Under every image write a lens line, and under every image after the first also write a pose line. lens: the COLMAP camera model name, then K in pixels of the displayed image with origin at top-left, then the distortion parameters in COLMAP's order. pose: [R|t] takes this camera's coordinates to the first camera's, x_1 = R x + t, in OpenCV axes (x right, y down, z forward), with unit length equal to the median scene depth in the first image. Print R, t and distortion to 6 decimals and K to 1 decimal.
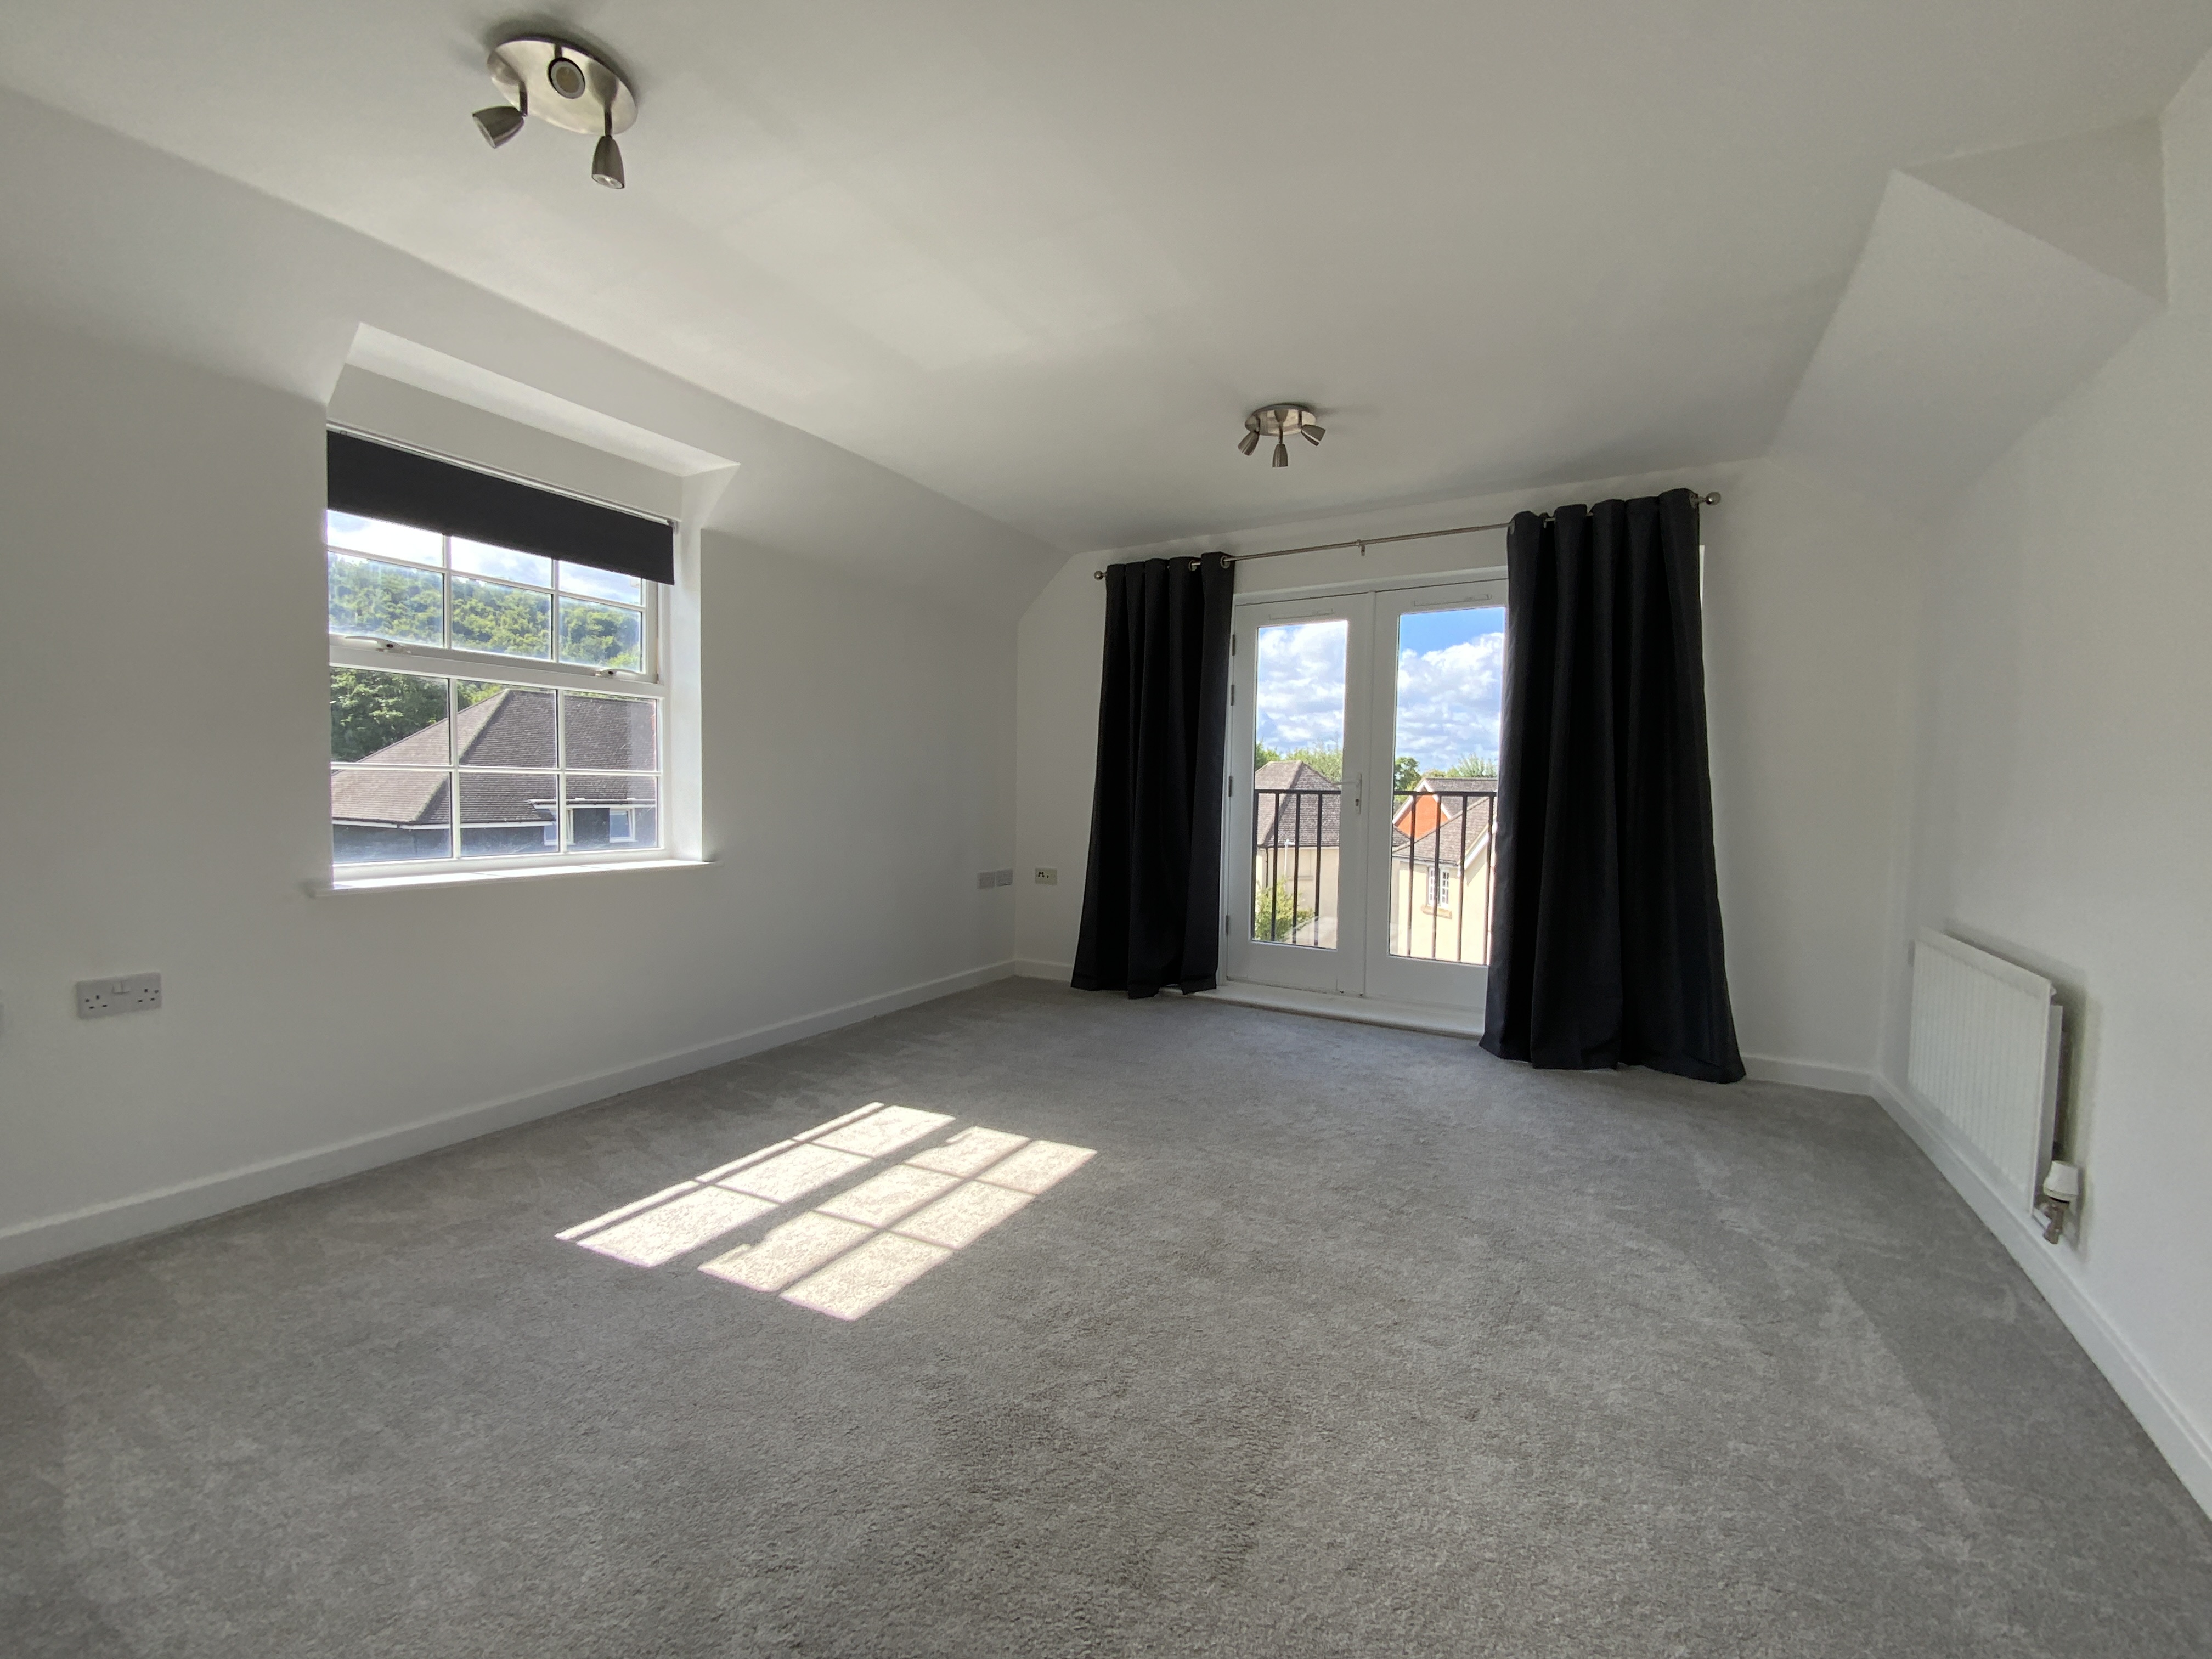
lens RADIAL K [[882.2, 0, 1115.5], [0, 882.2, 827.3], [0, 0, 1]] dist [-0.003038, -0.000561]
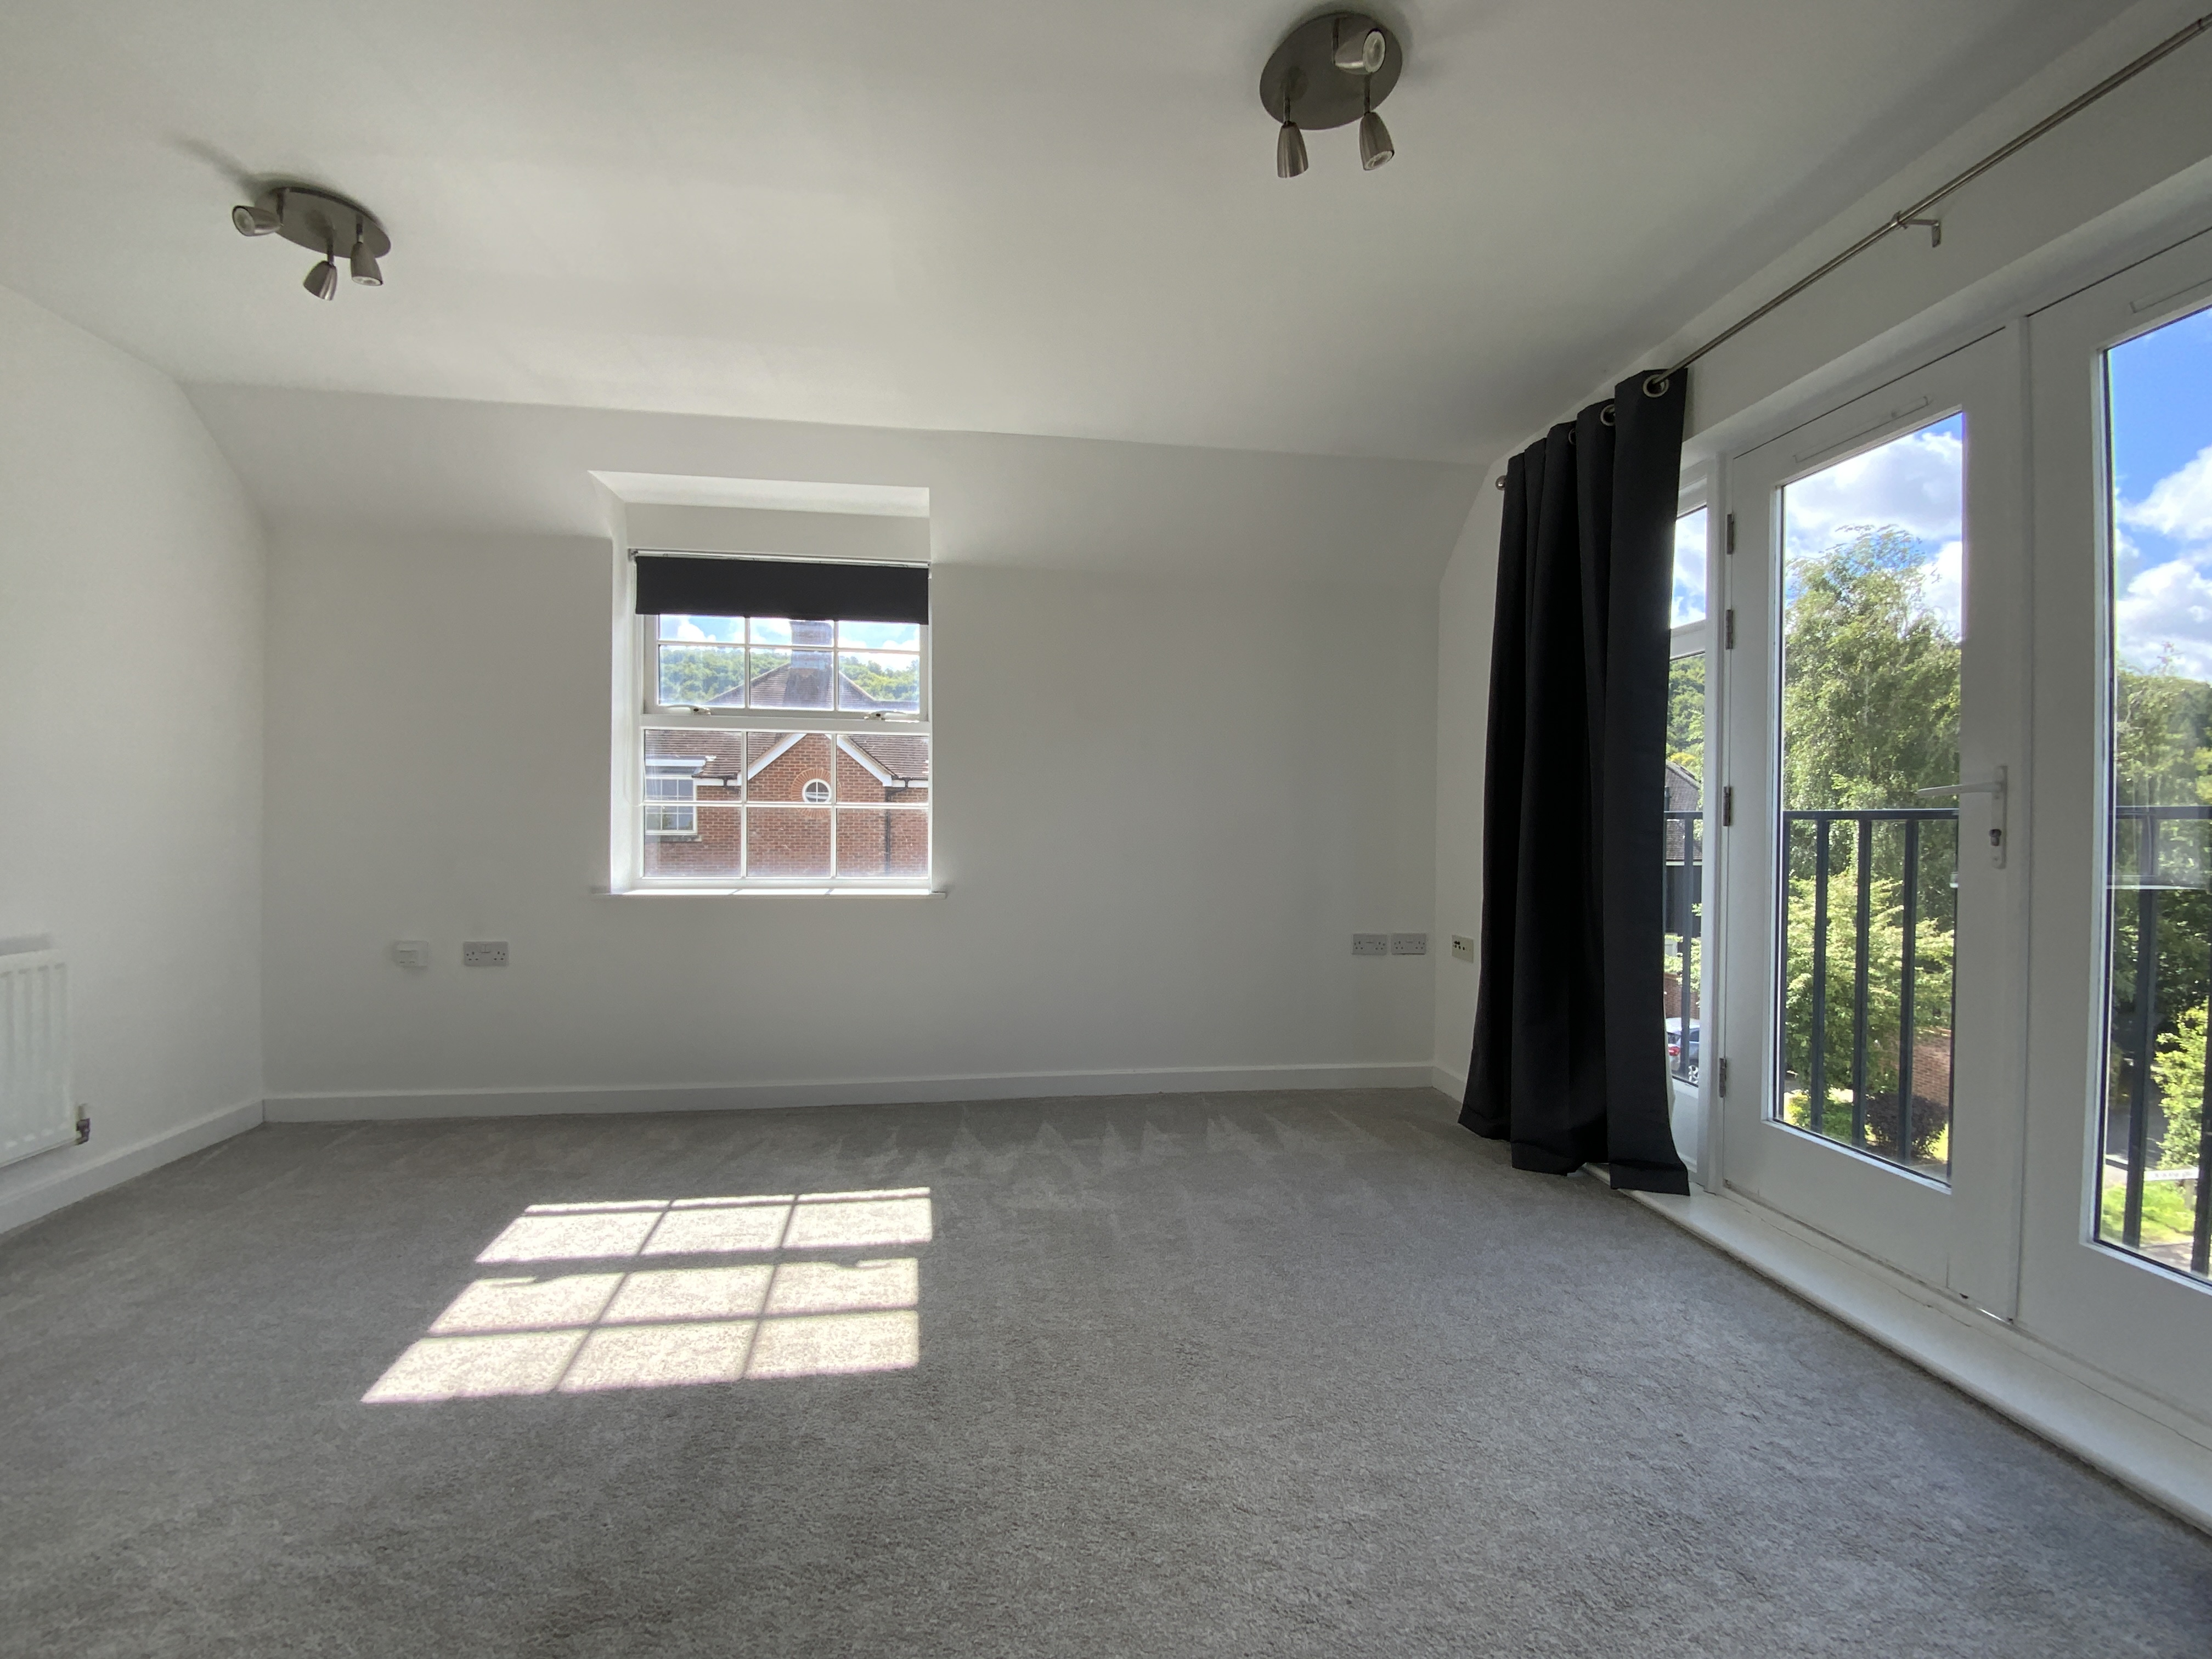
lens RADIAL K [[898.3, 0, 1111.4], [0, 898.3, 830.8], [0, 0, 1]] dist [0.030665, -0.022491]
pose [[0.590712, -0.006177, -0.806859, 0.596797], [-0.032396, 0.998983, -0.031366, -0.006901], [0.806232, 0.044667, 0.589911, 0.700495]]
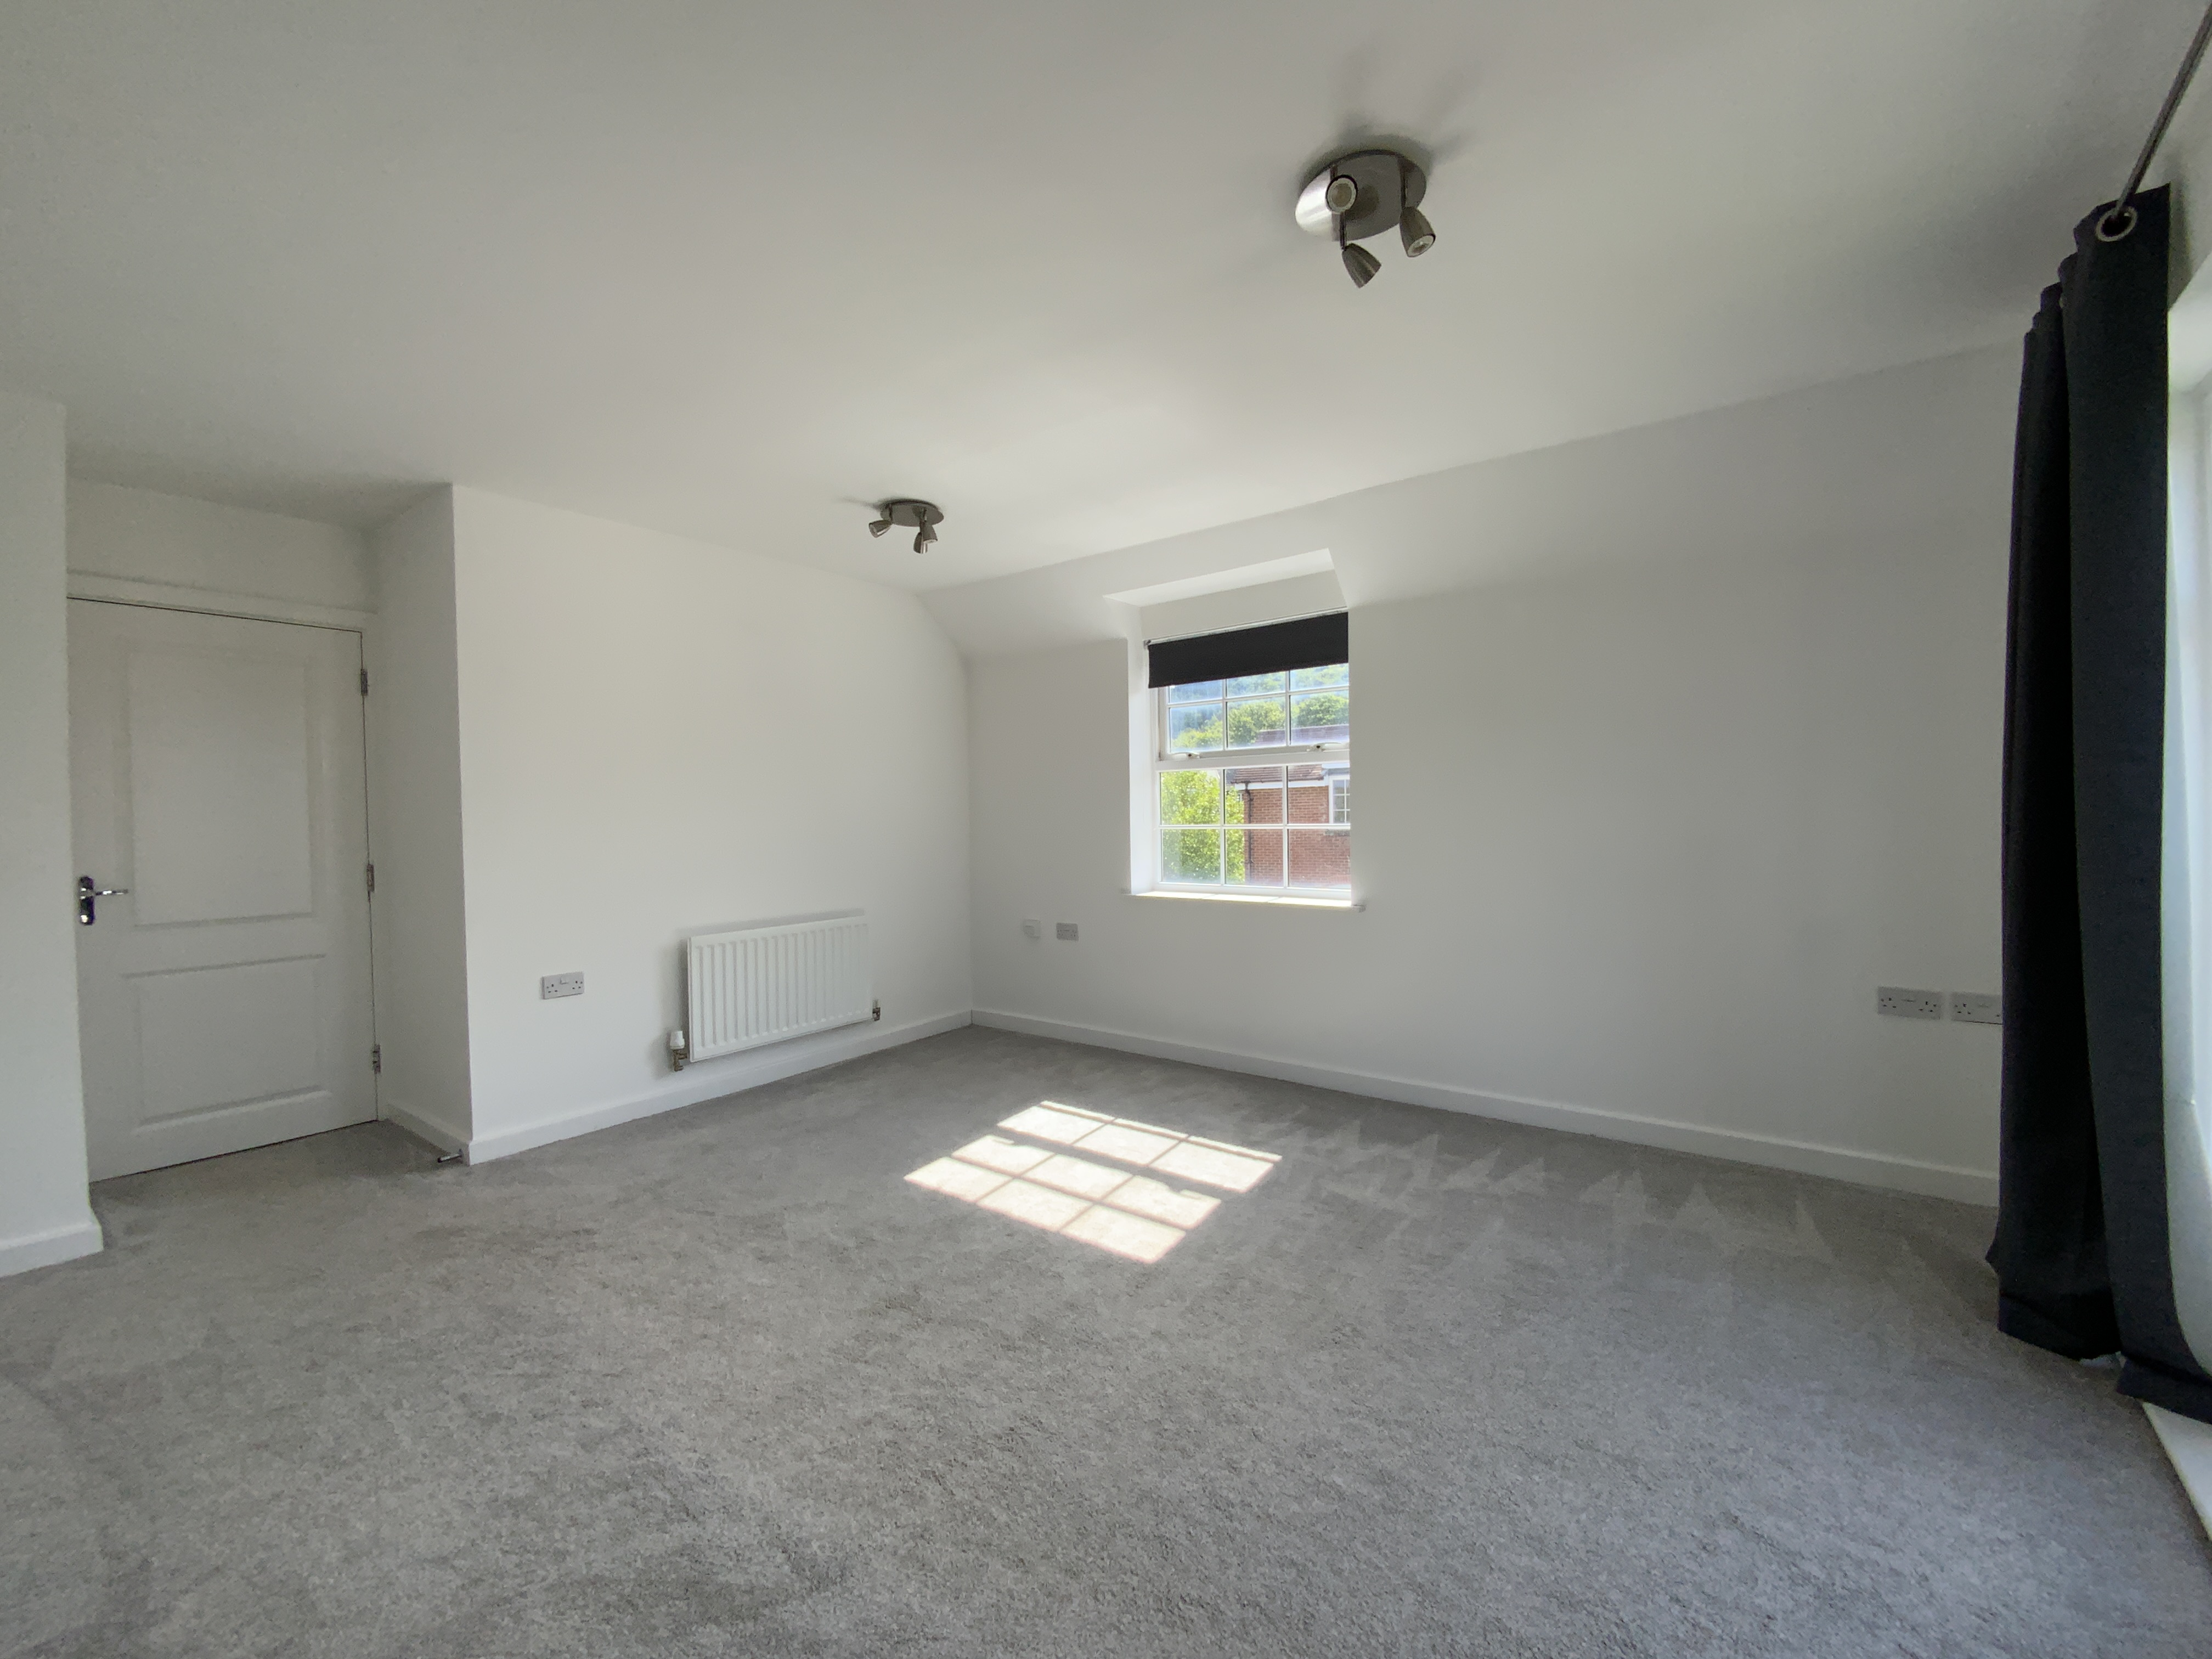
lens RADIAL K [[898.3, 0, 1111.4], [0, 898.3, 830.8], [0, 0, 1]] dist [0.030665, -0.022491]
pose [[-0.130718, 0.002971, -0.991415, 0.870654], [-0.029504, 0.999541, 0.006886, -0.066820], [0.990980, 0.030150, -0.130571, 1.057259]]
